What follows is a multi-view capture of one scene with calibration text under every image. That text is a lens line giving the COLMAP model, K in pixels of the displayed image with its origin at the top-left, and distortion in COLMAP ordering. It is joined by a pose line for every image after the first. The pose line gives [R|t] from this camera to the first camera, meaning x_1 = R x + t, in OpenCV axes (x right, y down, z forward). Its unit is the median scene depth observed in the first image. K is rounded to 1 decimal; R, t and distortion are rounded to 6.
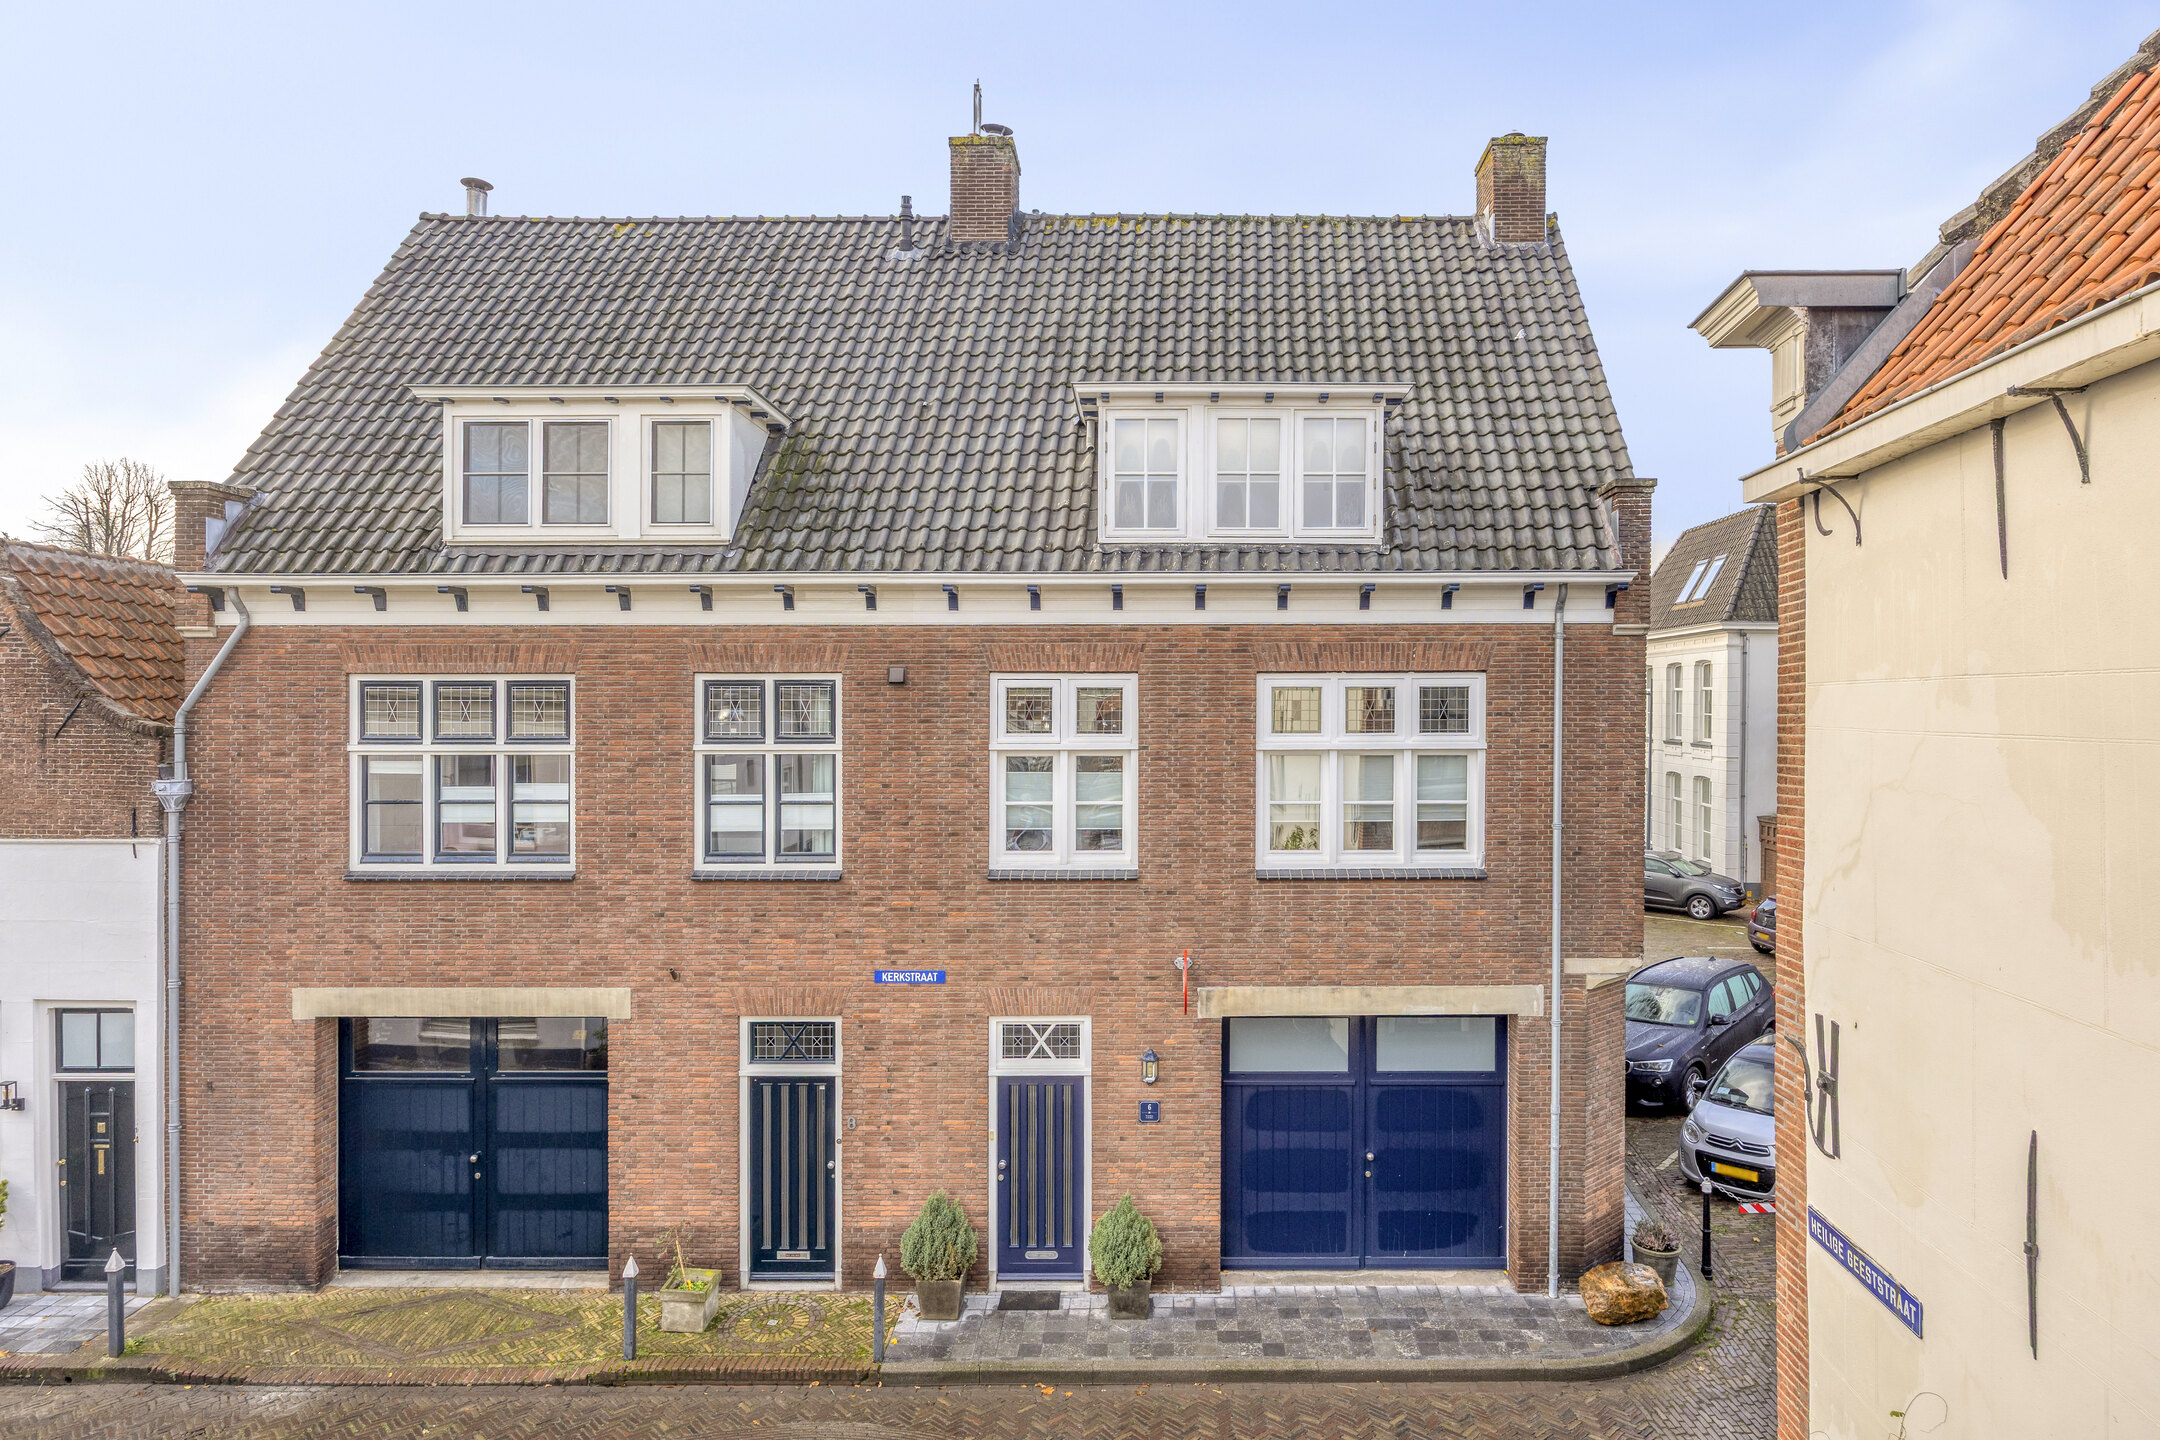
lens RADIAL K [[1246.4, 0, 1081.1], [0, 1246.4, 756.6], [0, 0, 1]] dist [-0.003970, 0.000175]
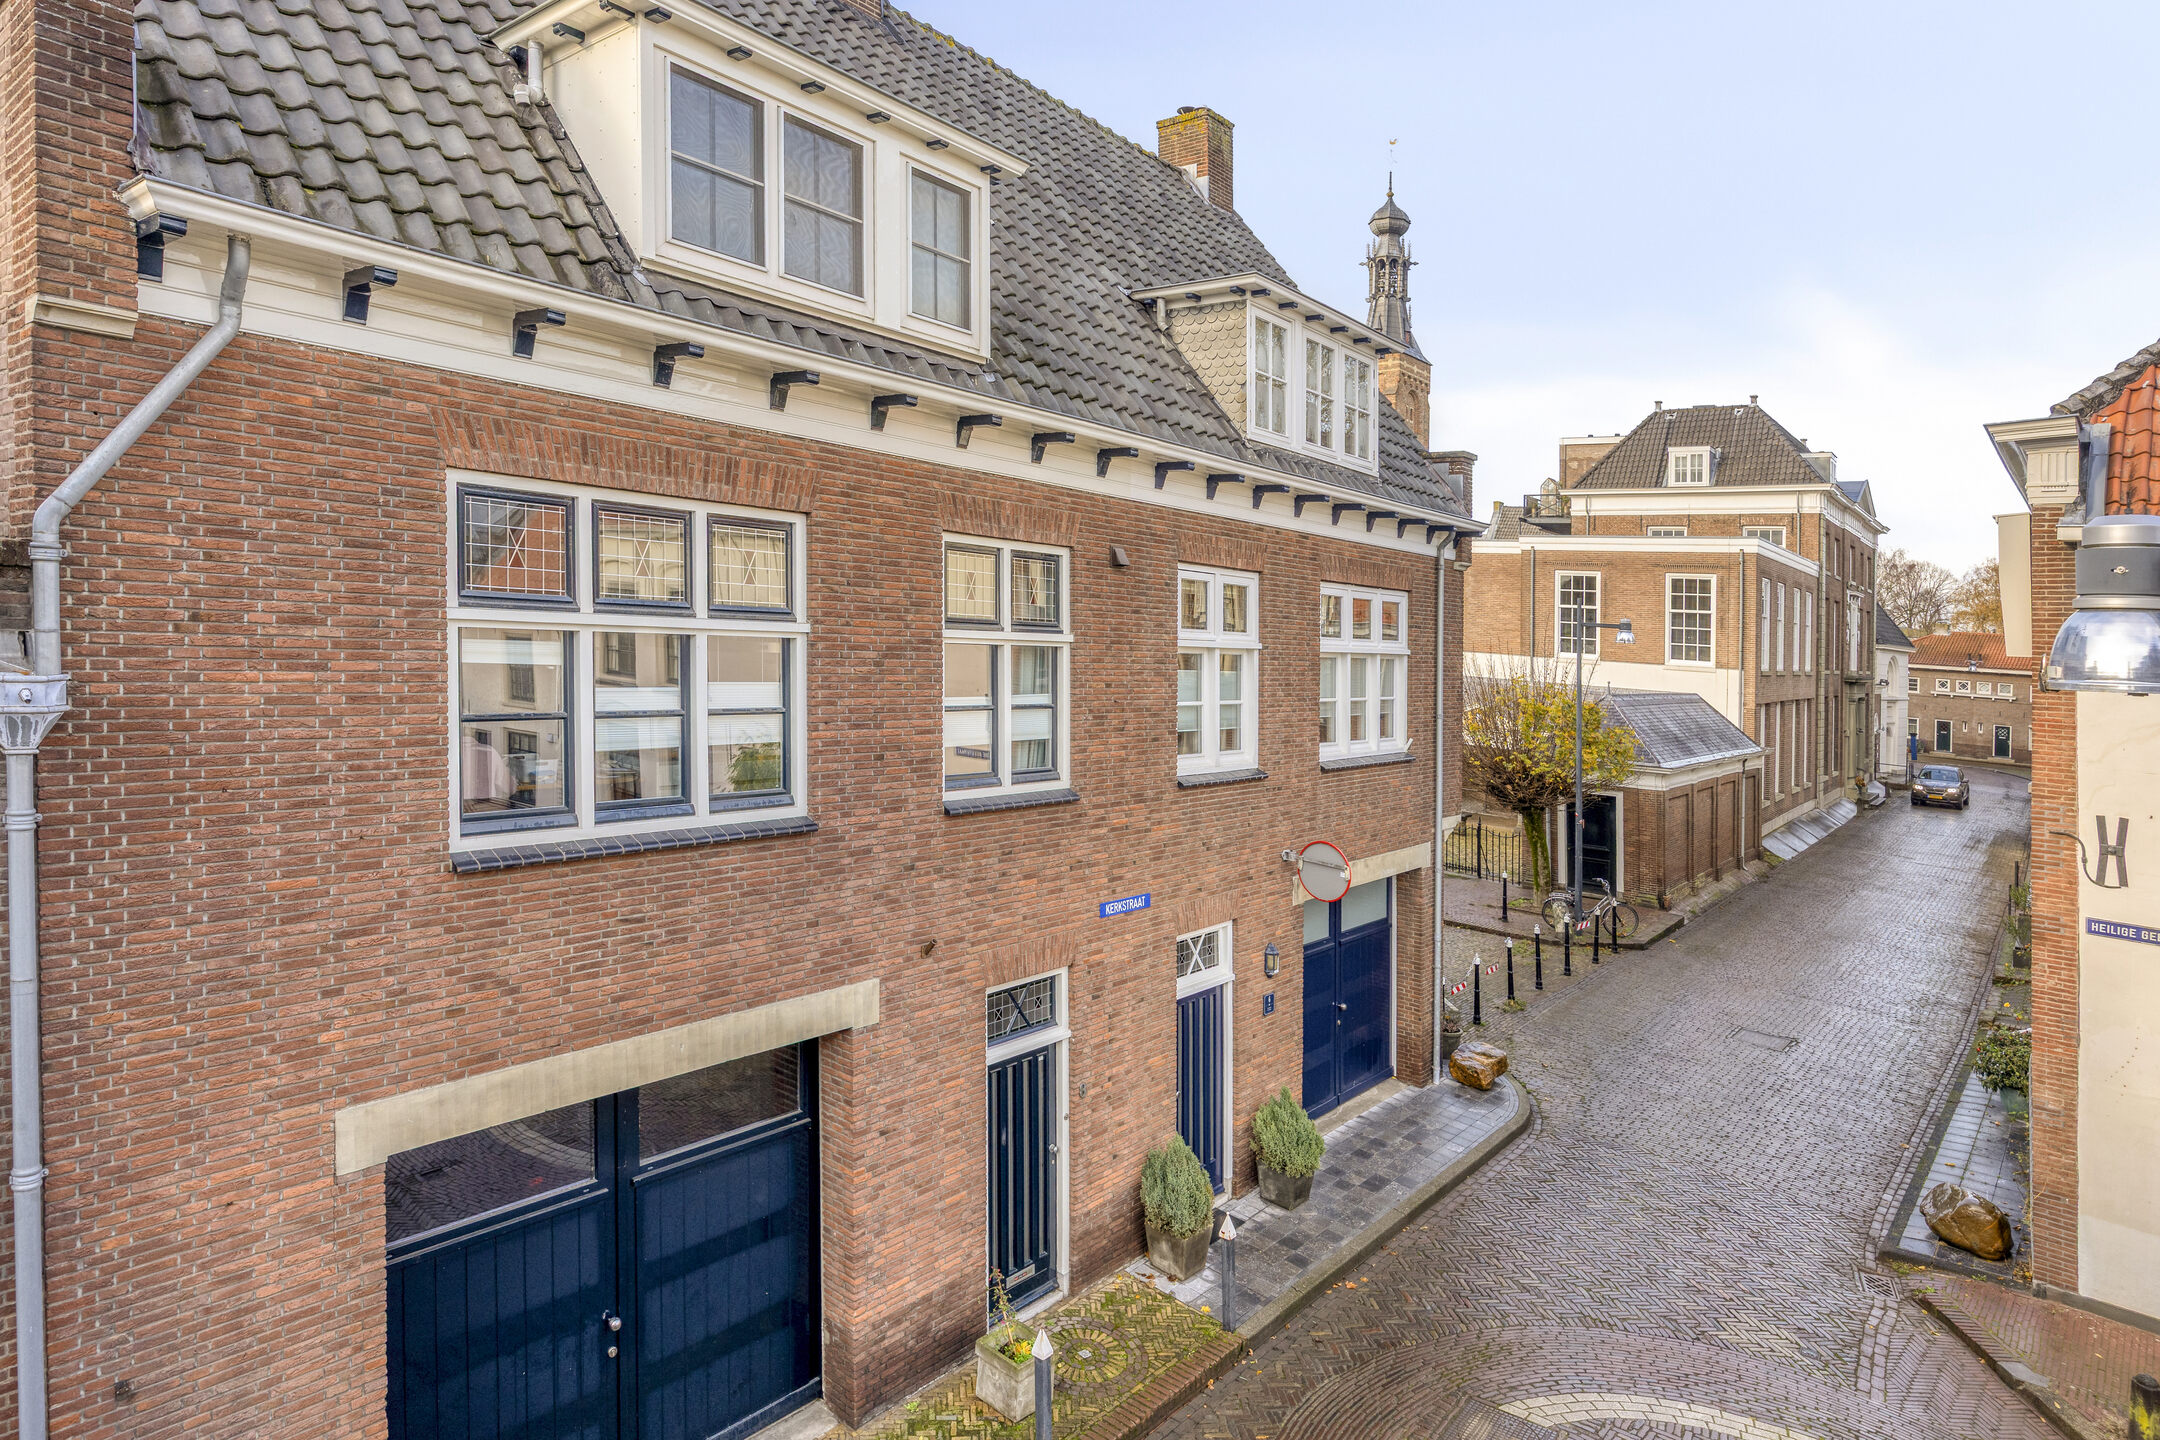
lens RADIAL K [[1243.6, 0, 1081.1], [0, 1243.6, 689.6], [0, 0, 1]] dist [-0.000007, -0.001407]
pose [[0.626128, -0.004214, 0.779709, -0.827001], [-0.010754, 0.999844, 0.014039, 0.014493], [-0.779646, -0.017175, 0.625985, 0.481099]]
